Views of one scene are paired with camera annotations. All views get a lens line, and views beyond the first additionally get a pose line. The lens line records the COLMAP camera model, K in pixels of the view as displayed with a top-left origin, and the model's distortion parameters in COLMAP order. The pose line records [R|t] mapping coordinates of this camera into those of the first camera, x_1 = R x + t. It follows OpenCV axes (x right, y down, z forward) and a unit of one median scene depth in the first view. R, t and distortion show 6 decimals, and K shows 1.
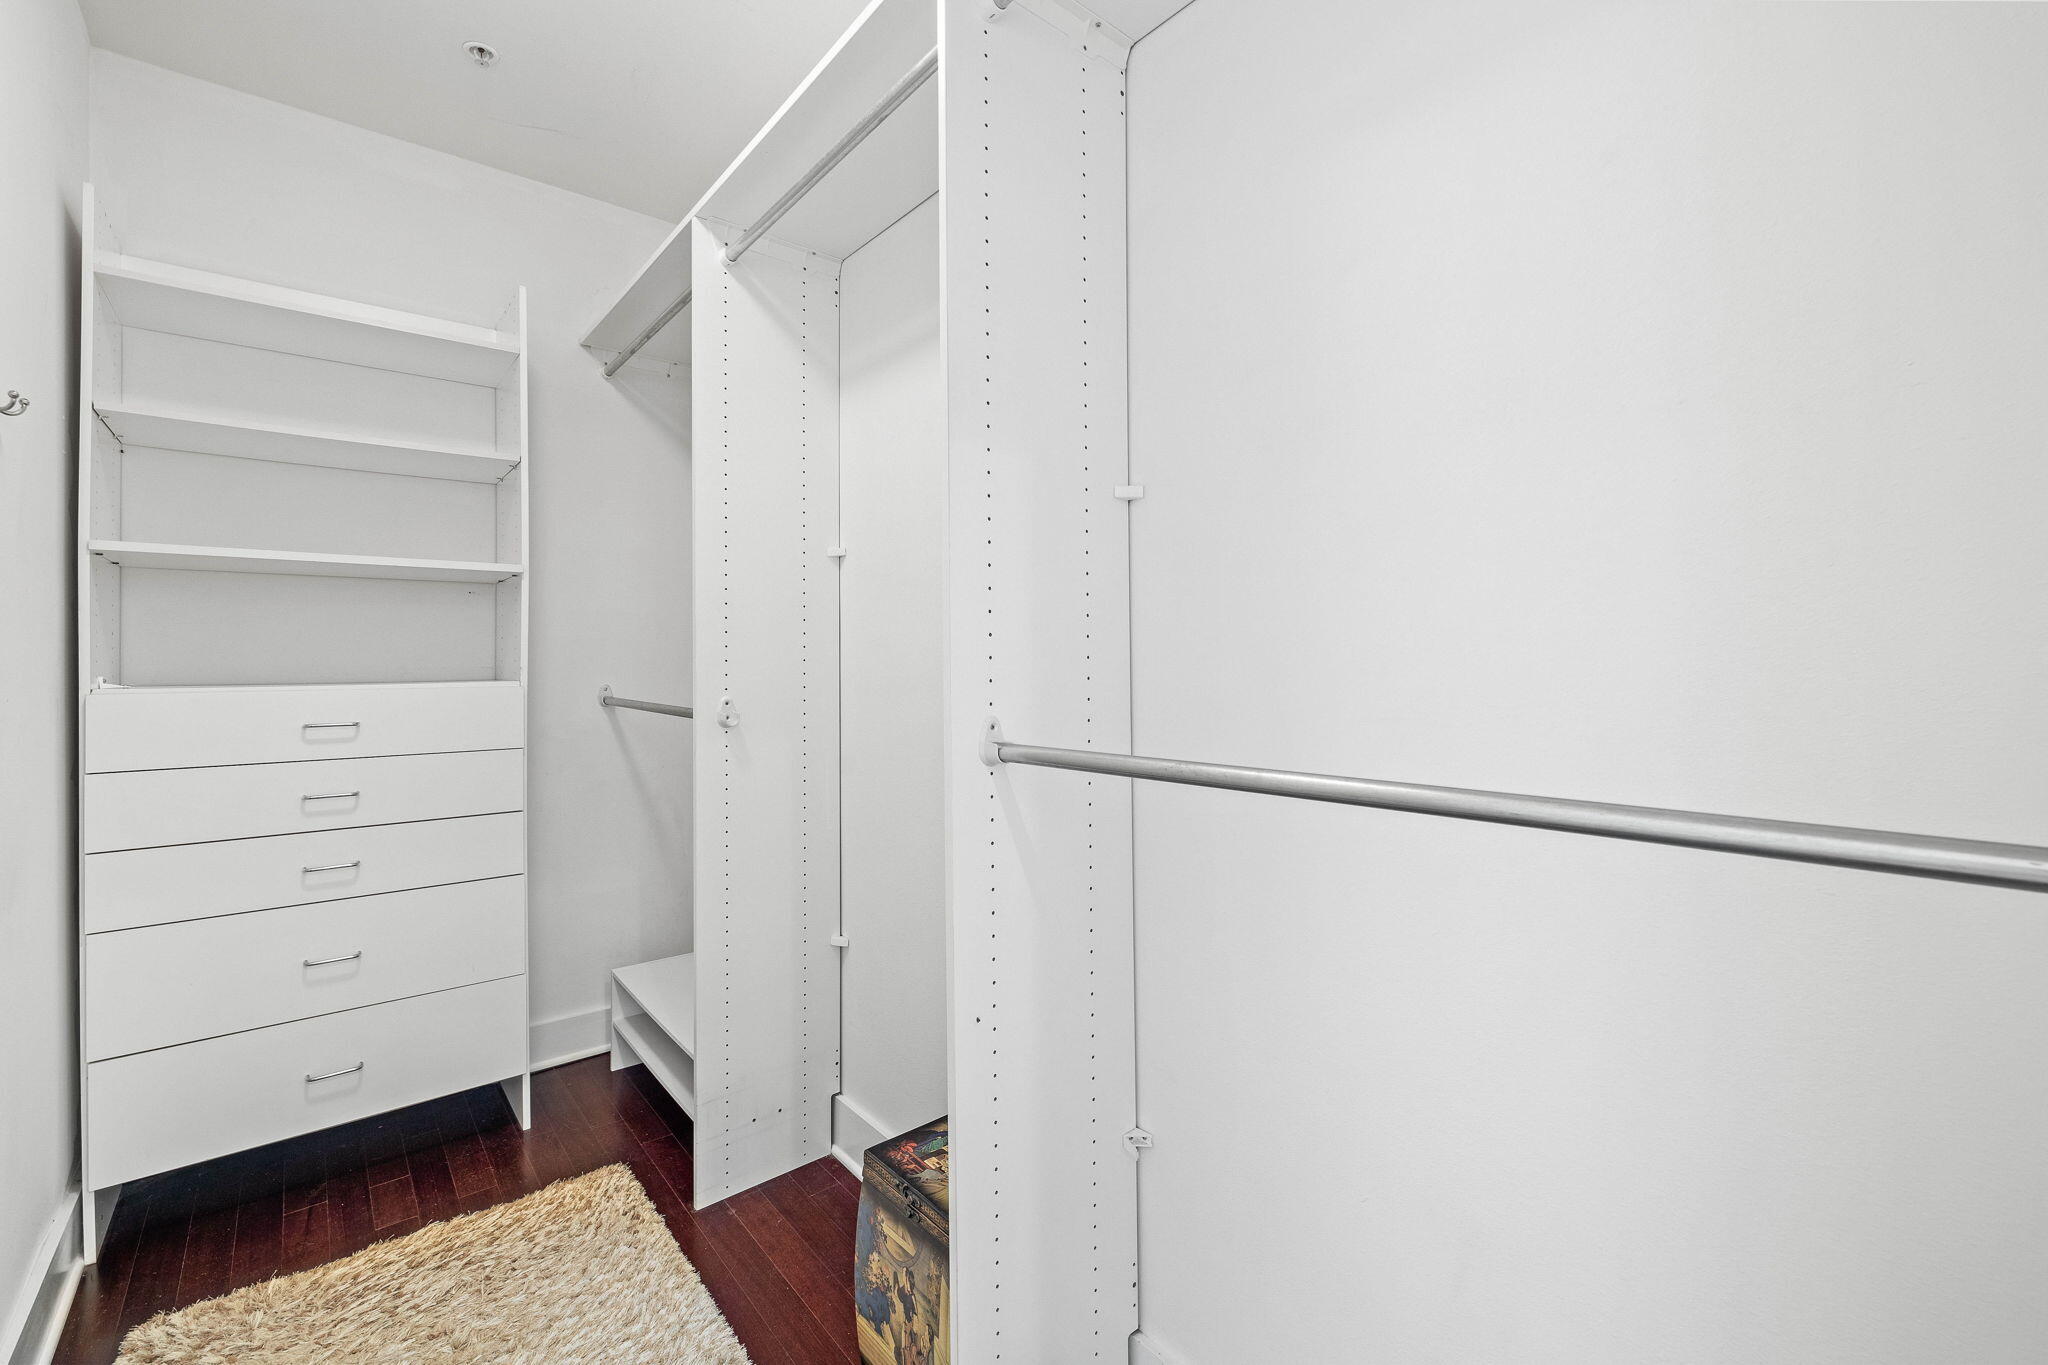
lens RADIAL K [[898.0, 0, 1015.6], [0, 898.0, 674.2], [0, 0, 1]] dist [0.004184, 0.000876]
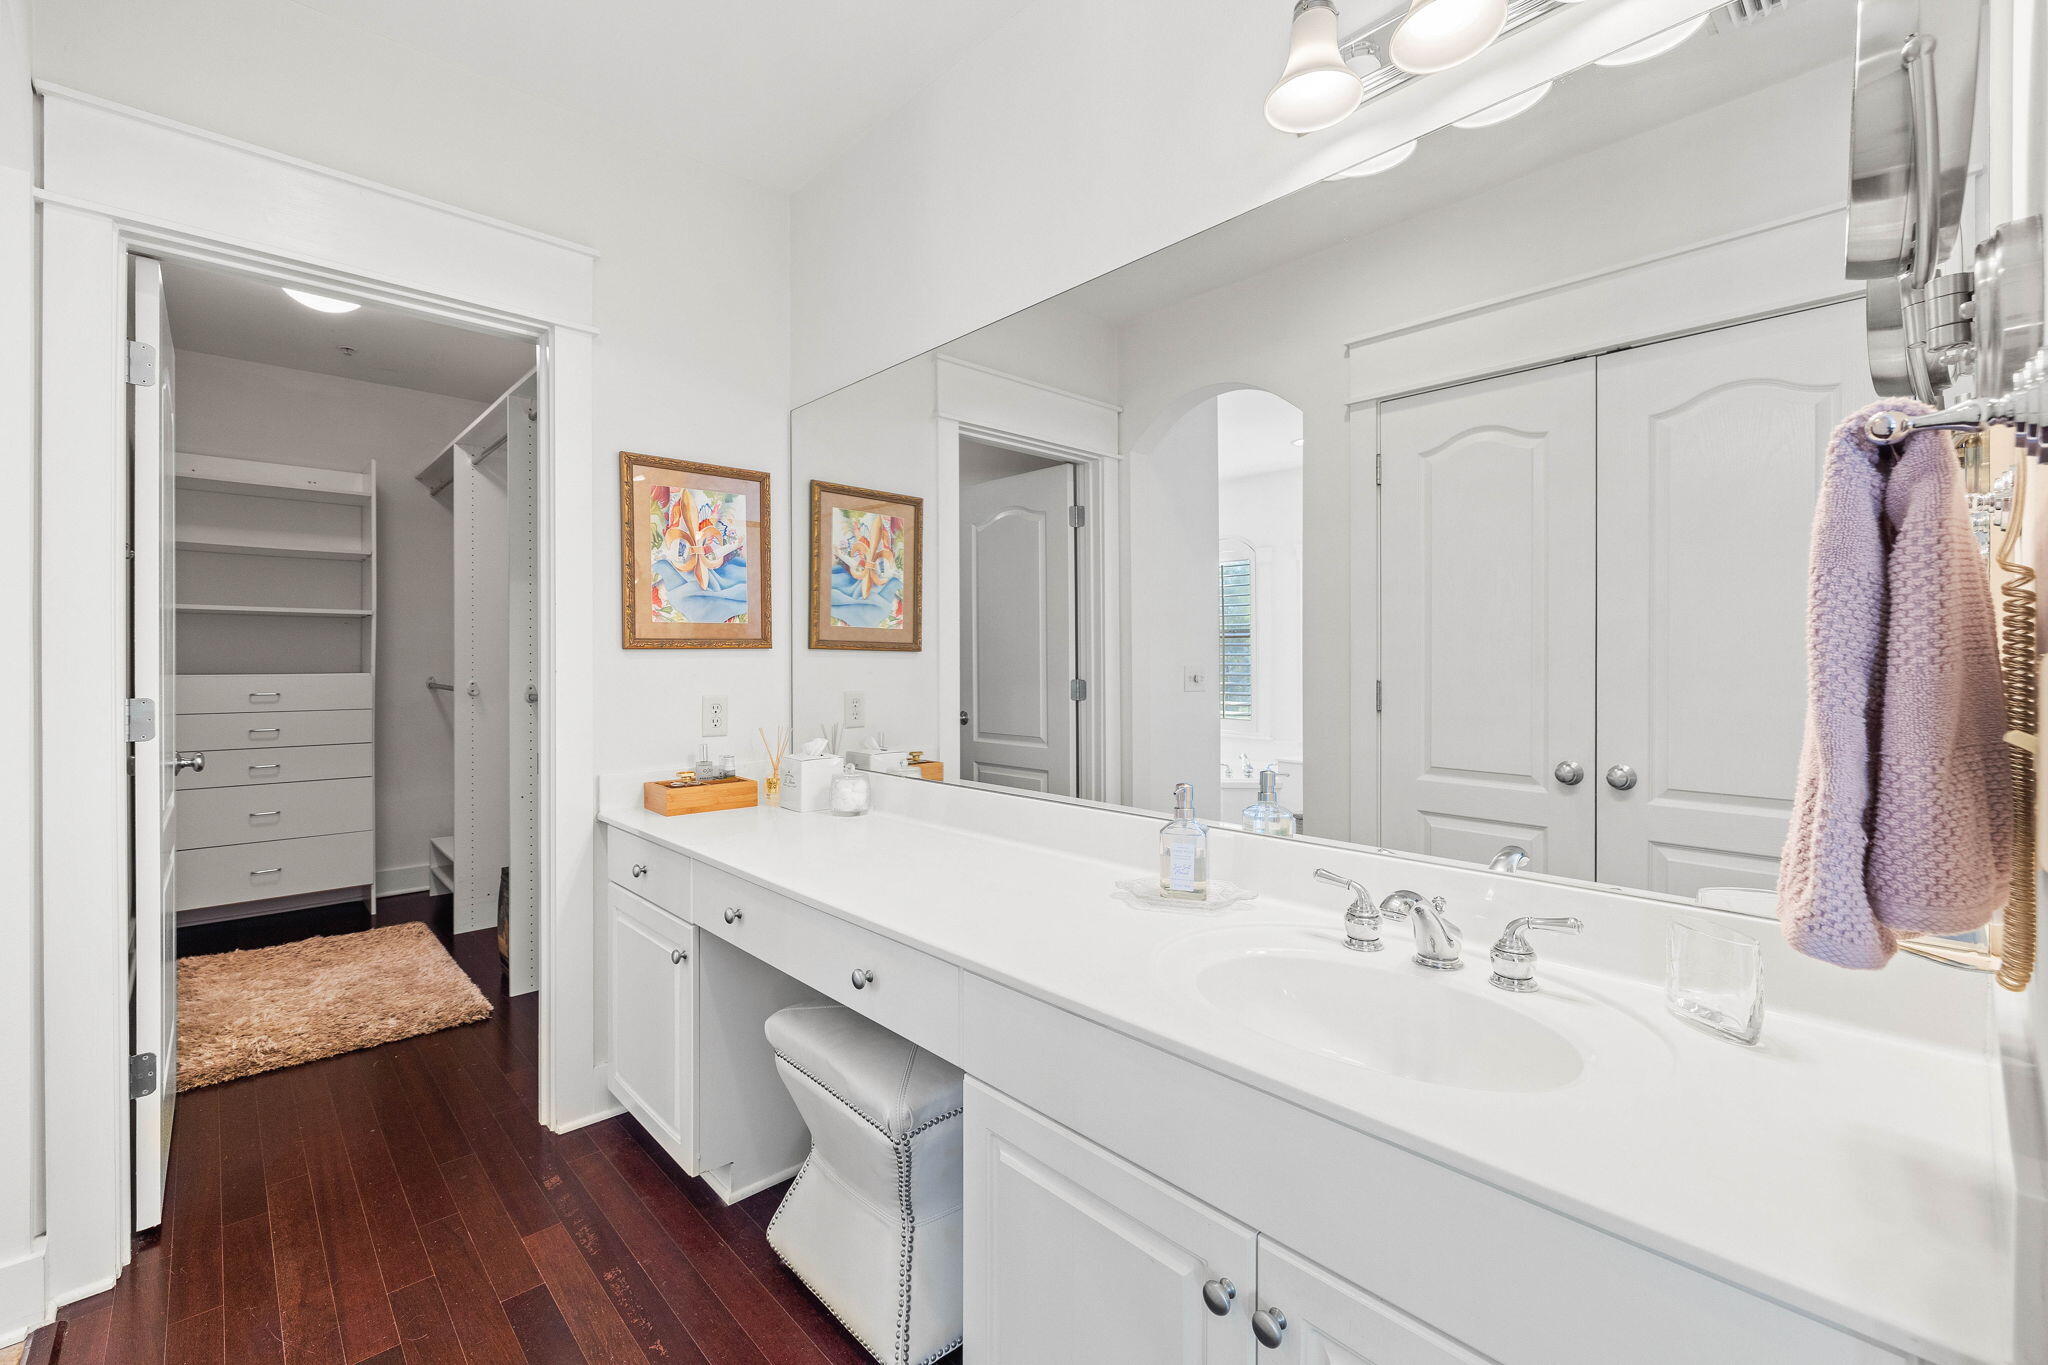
lens RADIAL K [[873.4, 0, 1016.6], [0, 873.4, 663.6], [0, 0, 1]] dist [-0.001677, 0.000163]
pose [[0.997427, -0.001998, 0.071668, 0.653683], [0.002579, 0.999965, -0.008011, 0.006015], [-0.071649, 0.008175, 0.997396, -0.896576]]
